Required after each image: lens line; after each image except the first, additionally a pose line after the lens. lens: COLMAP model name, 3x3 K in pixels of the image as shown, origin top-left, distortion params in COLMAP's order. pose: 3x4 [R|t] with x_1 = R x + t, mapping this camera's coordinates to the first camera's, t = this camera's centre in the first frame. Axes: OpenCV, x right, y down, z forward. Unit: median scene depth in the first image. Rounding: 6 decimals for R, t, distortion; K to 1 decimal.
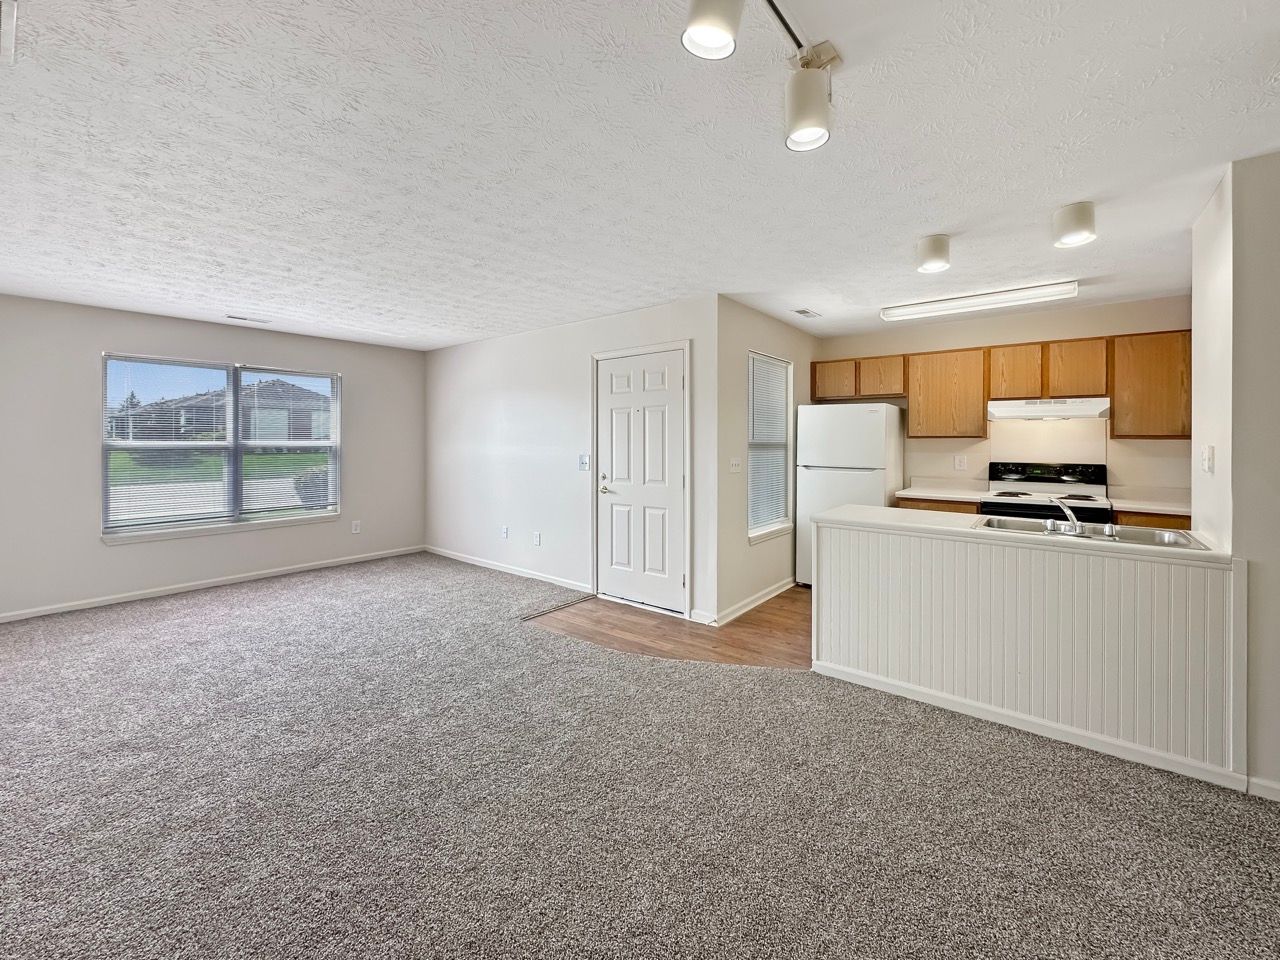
lens RADIAL K [[537.8, 0, 632.0], [0, 537.8, 438.7], [0, 0, 1]] dist [-0.001328, -0.000106]
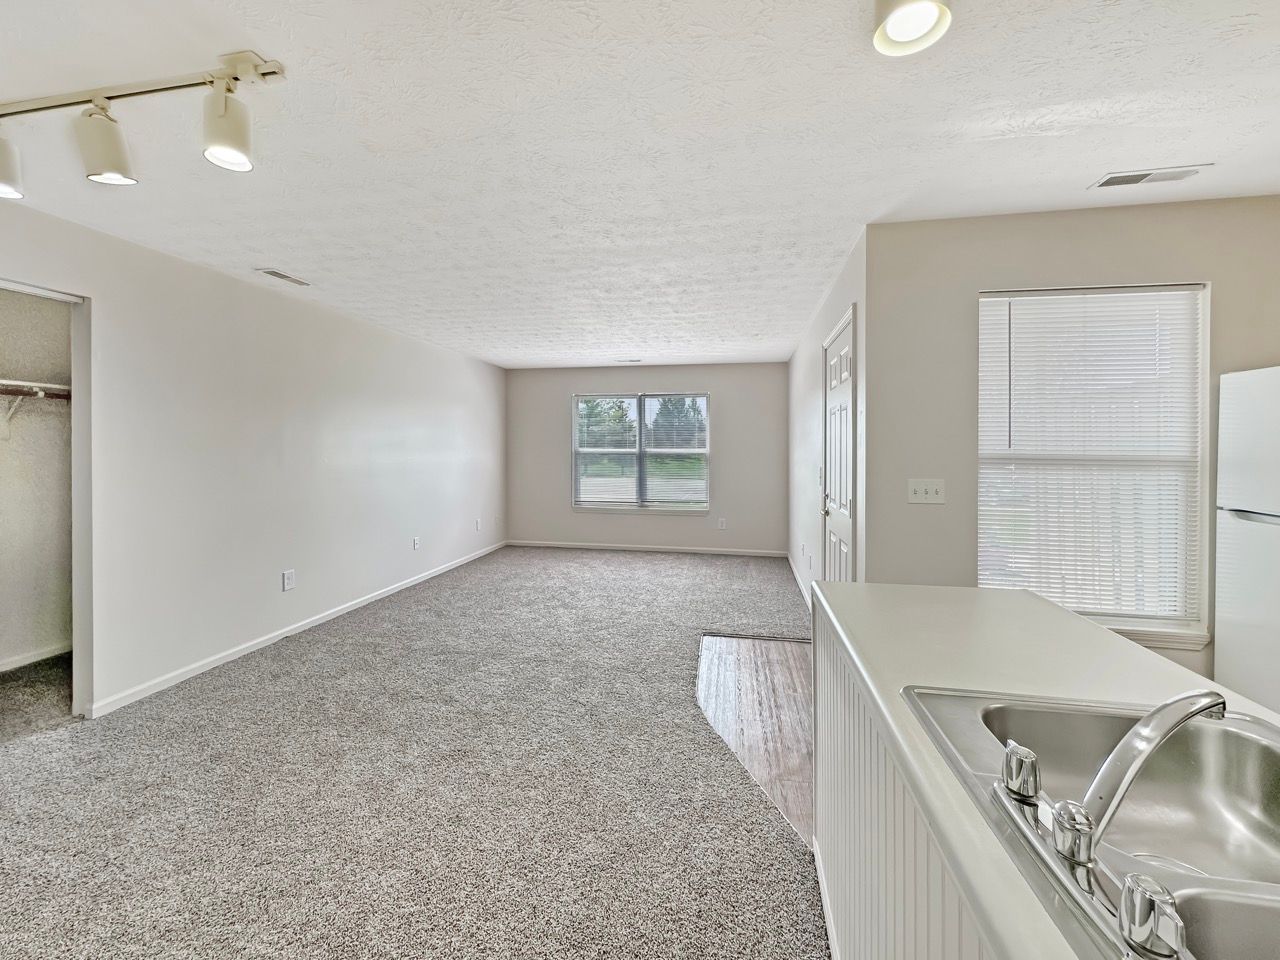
lens RADIAL K [[527.5, 0, 635.9], [0, 527.5, 448.7], [0, 0, 1]] dist [0.000740, 0.000400]
pose [[0.475181, 0.003927, -0.879879, 0.500546], [-0.000365, 0.999991, 0.004266, -0.001860], [0.879888, -0.001706, 0.475178, 0.379899]]
